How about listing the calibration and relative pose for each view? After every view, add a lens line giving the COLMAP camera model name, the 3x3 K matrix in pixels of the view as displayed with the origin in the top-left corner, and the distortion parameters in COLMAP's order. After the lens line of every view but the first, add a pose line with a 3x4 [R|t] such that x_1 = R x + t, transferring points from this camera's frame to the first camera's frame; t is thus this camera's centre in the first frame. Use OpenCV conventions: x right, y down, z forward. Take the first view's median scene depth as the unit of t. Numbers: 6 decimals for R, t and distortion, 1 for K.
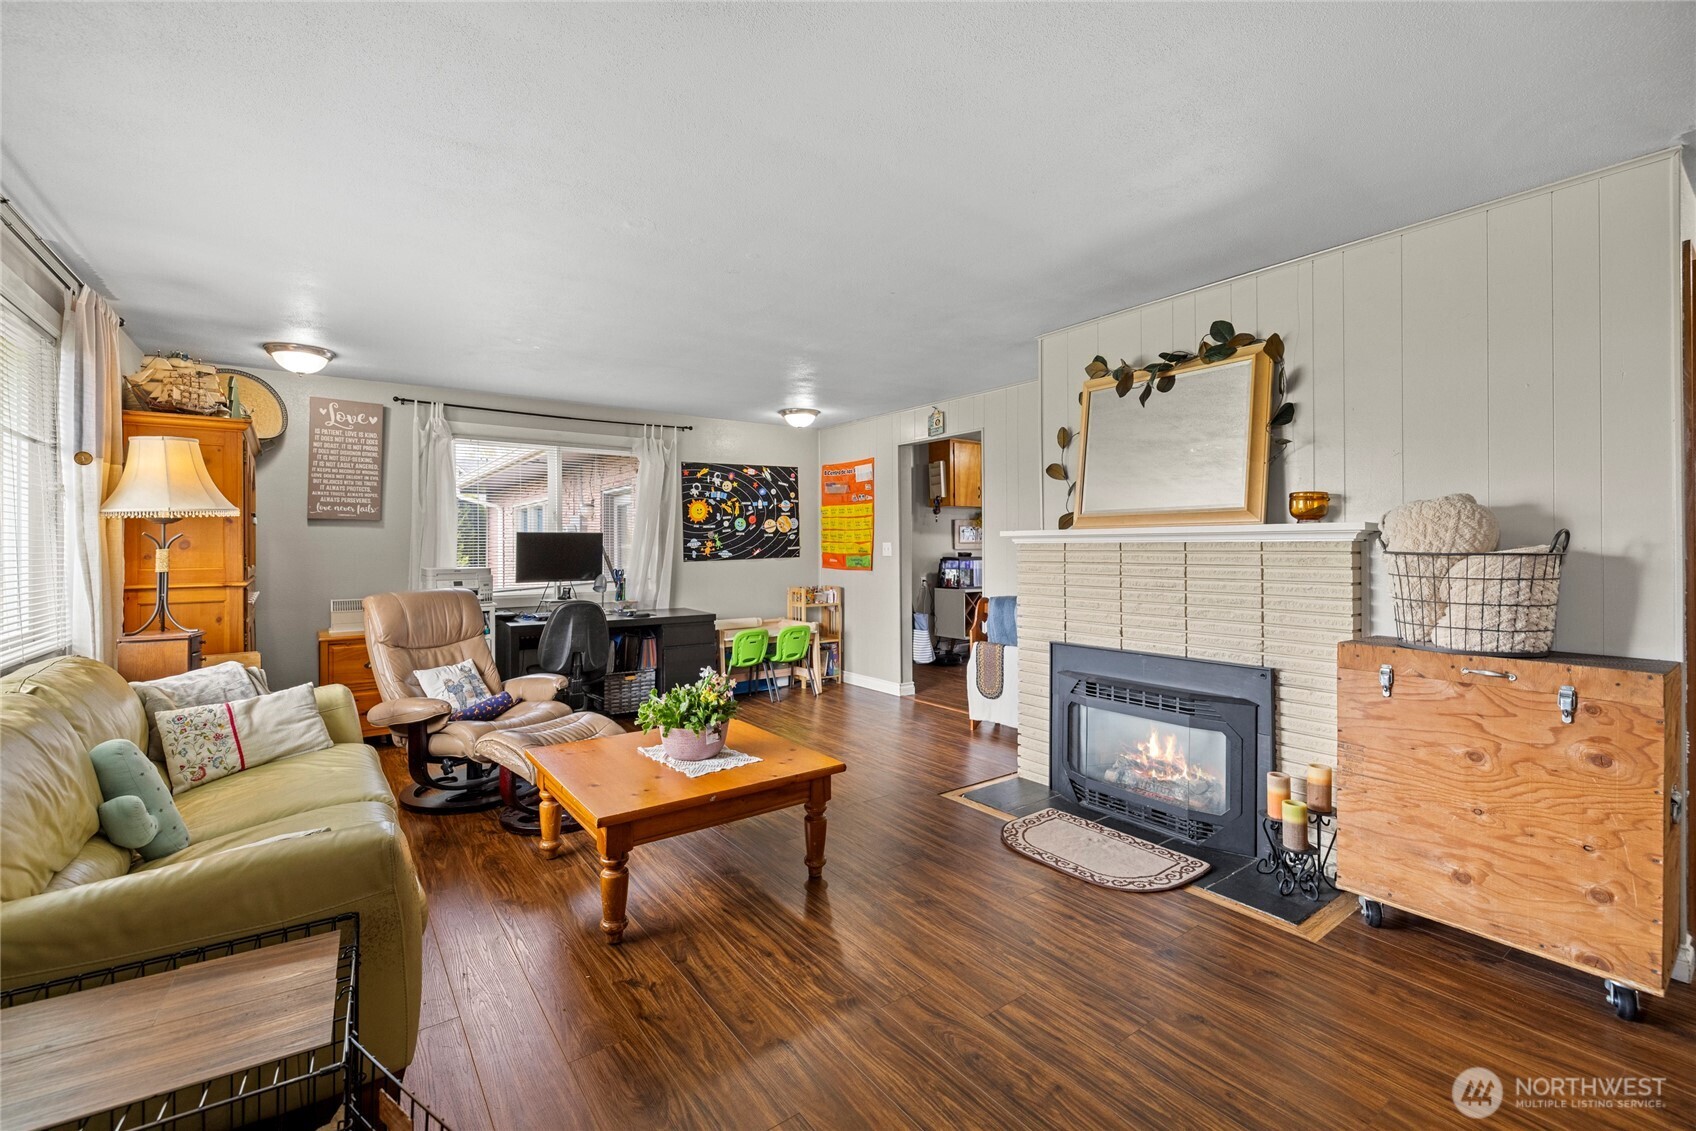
lens RADIAL K [[714.3, 0, 849.8], [0, 714.3, 554.9], [0, 0, 1]] dist [-0.002570, -0.000160]
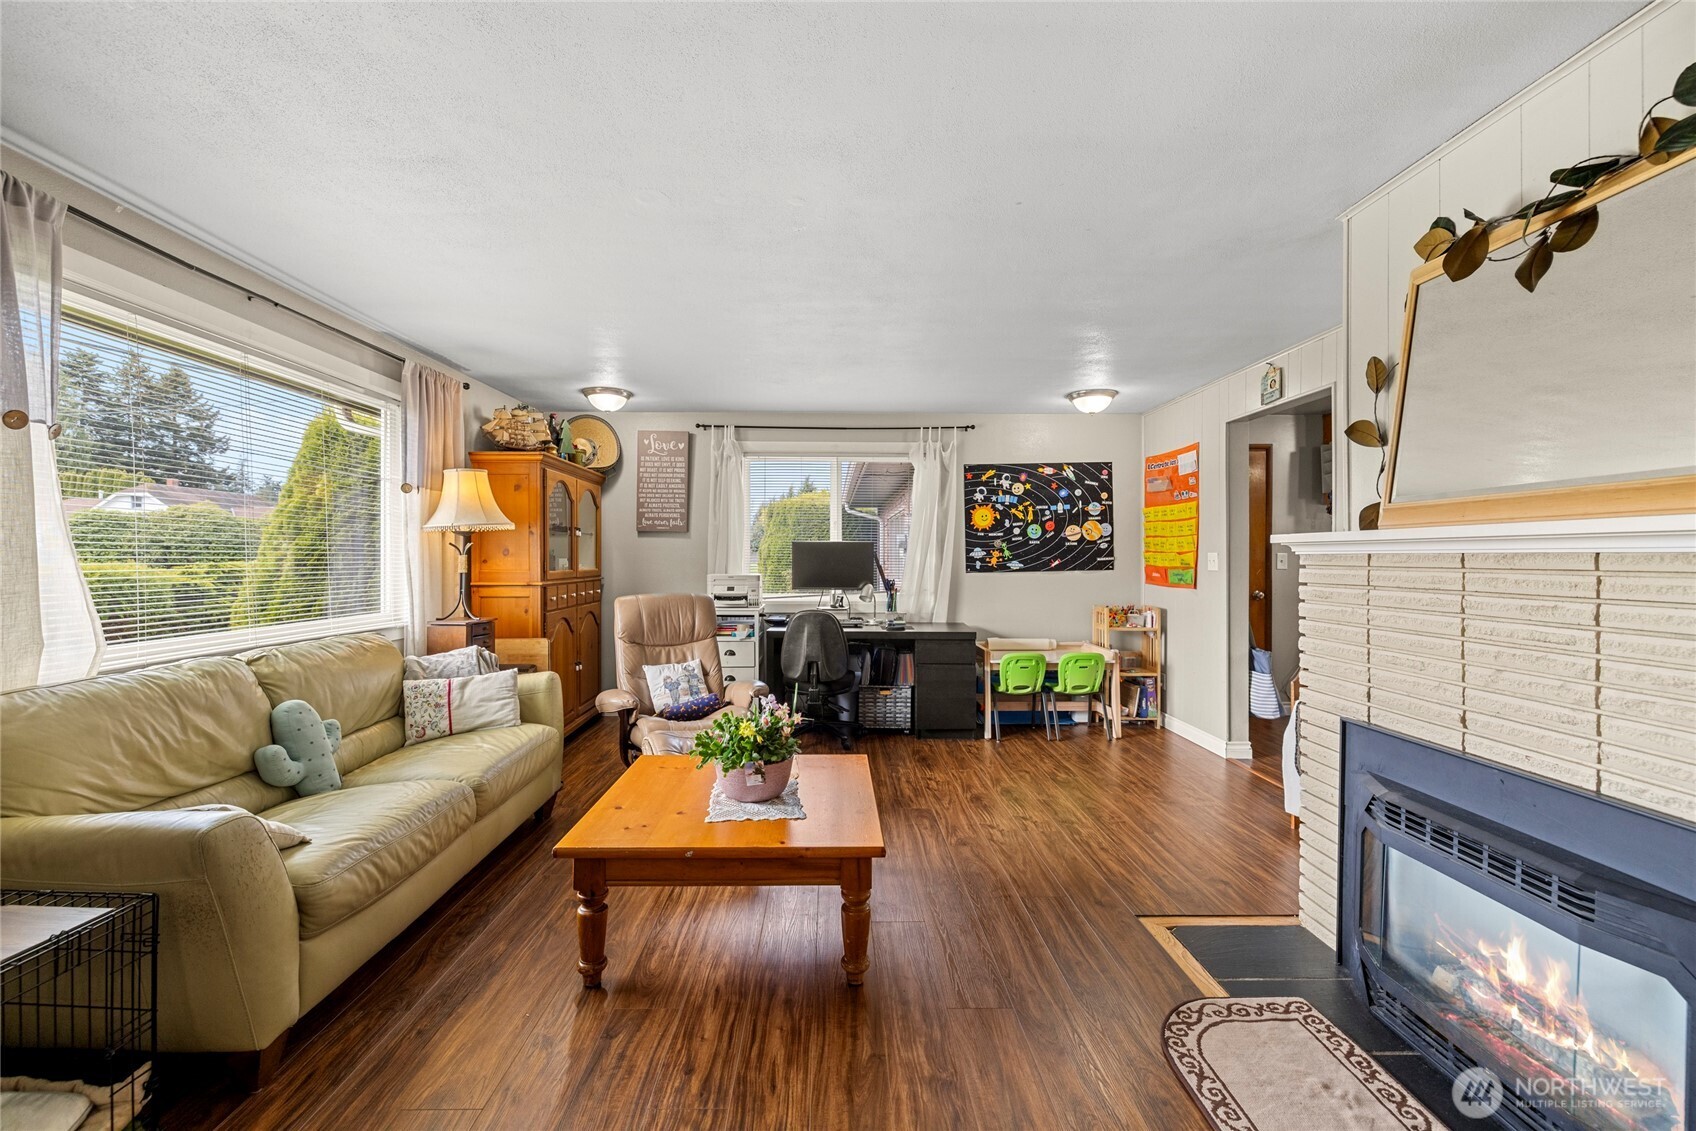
lens RADIAL K [[707.6, 0, 848.0], [0, 707.6, 565.5], [0, 0, 1]] dist [-0.000630, -0.000411]
pose [[0.815388, 0.013691, -0.578753, 0.179512], [-0.013123, 0.999901, 0.005165, -0.002674], [0.578766, 0.003383, 0.815487, 0.173298]]
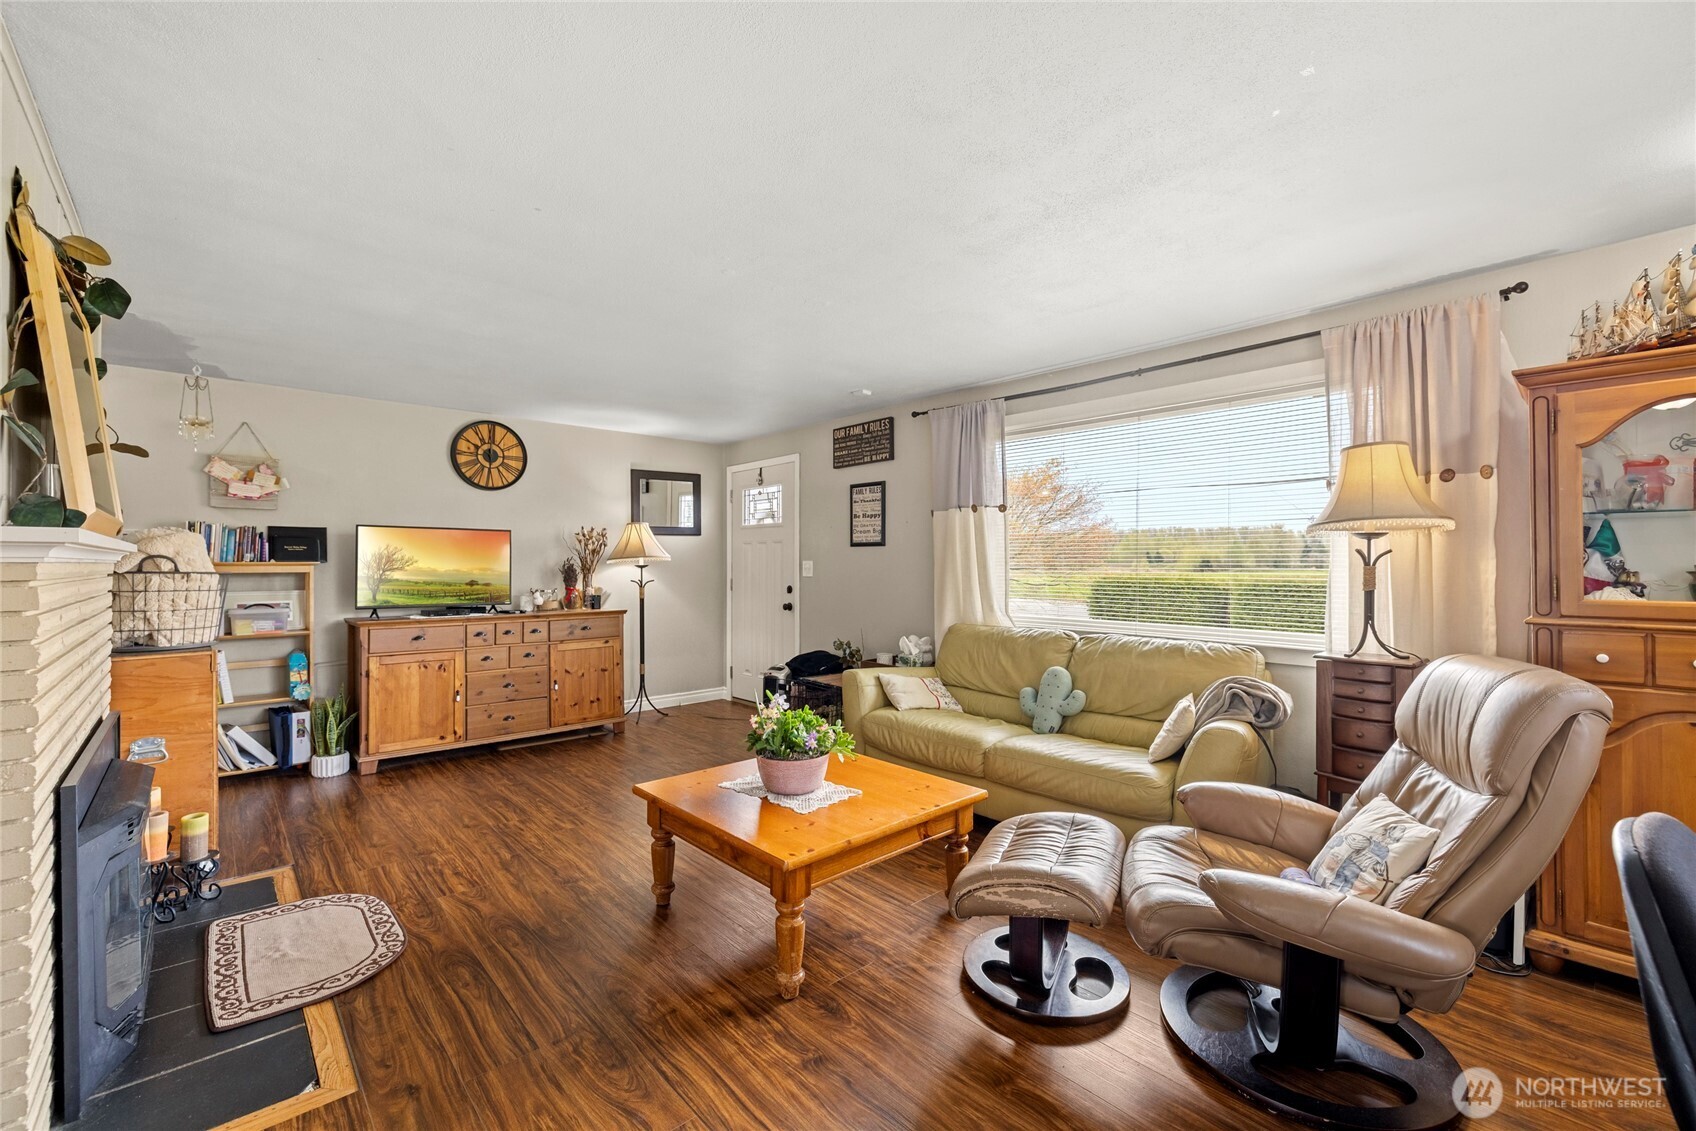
lens RADIAL K [[707.6, 0, 848.0], [0, 707.6, 565.5], [0, 0, 1]] dist [-0.000630, -0.000411]
pose [[-0.994780, 0.005094, -0.101920, -0.095669], [0.003895, 0.999921, 0.011955, -0.010241], [0.101973, 0.011495, -0.994721, 0.934909]]
